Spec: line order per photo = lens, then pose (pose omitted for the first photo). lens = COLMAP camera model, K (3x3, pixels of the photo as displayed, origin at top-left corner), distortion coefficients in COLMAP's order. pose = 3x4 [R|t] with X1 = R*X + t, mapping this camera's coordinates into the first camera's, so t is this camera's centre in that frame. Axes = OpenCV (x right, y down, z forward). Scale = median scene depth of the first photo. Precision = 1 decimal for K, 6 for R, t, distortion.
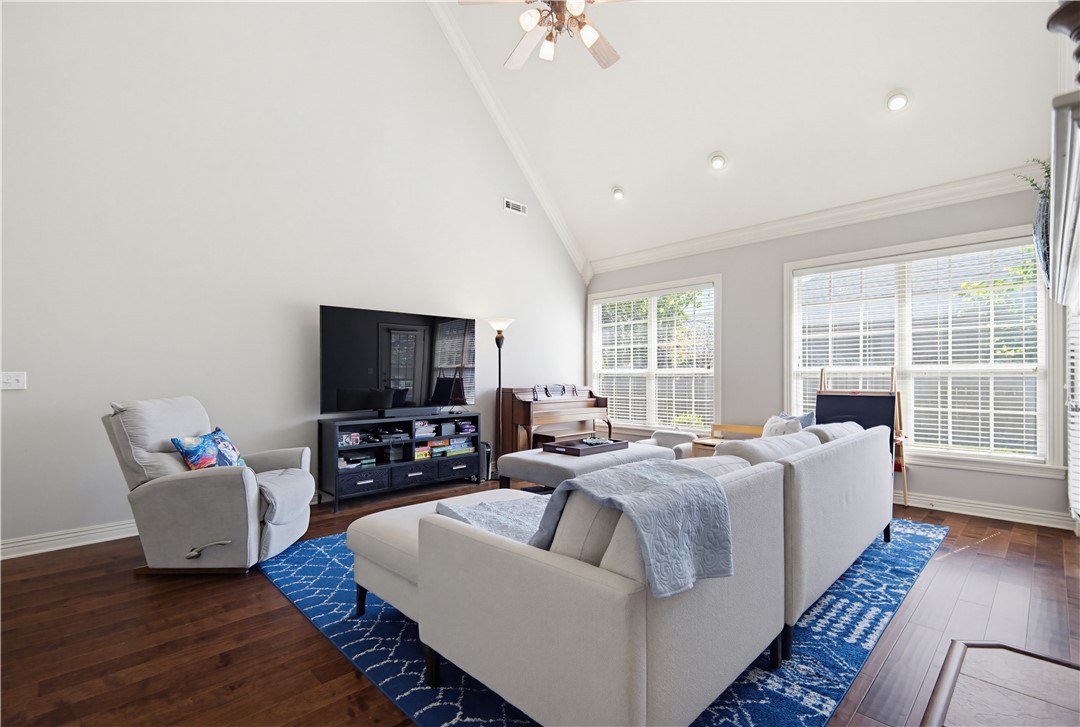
lens RADIAL K [[516.1, 0, 540.2], [0, 516.1, 366.2], [0, 0, 1]] dist [0.073056, 0.000577]
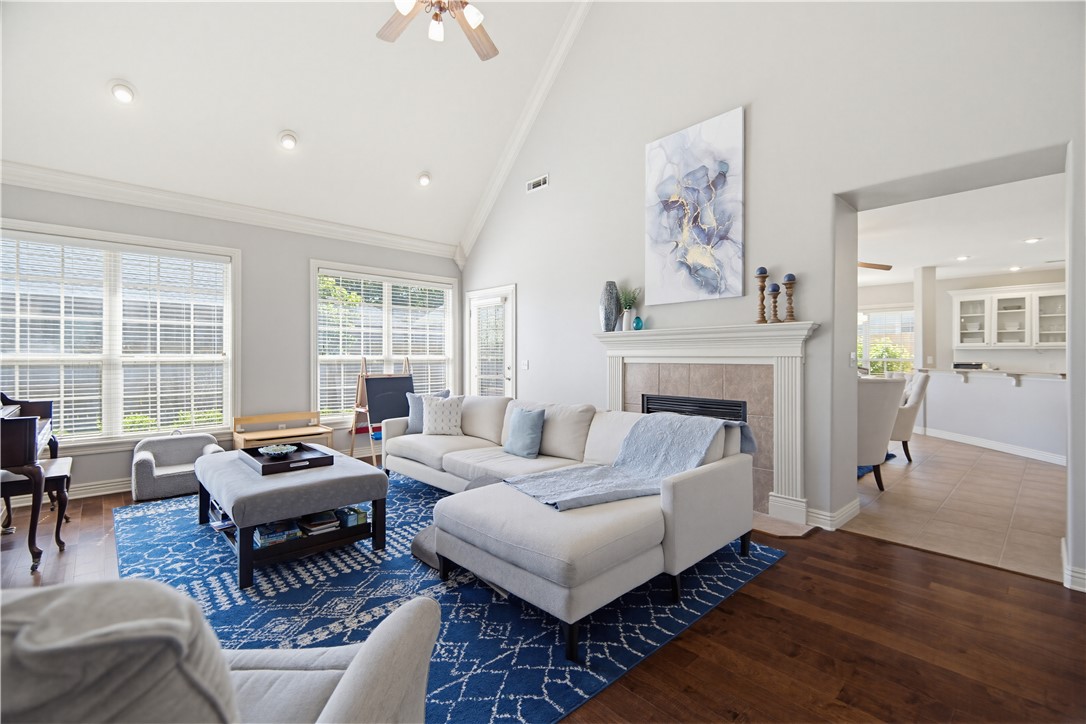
lens RADIAL K [[480.1, 0, 535.4], [0, 480.1, 357.3], [0, 0, 1]] dist [0.013175, -0.004190]
pose [[0.019152, 0.011743, 0.999748, -0.422565], [-0.011402, 0.999869, -0.011526, 0.011170], [-0.999752, -0.011179, 0.019284, 0.414049]]
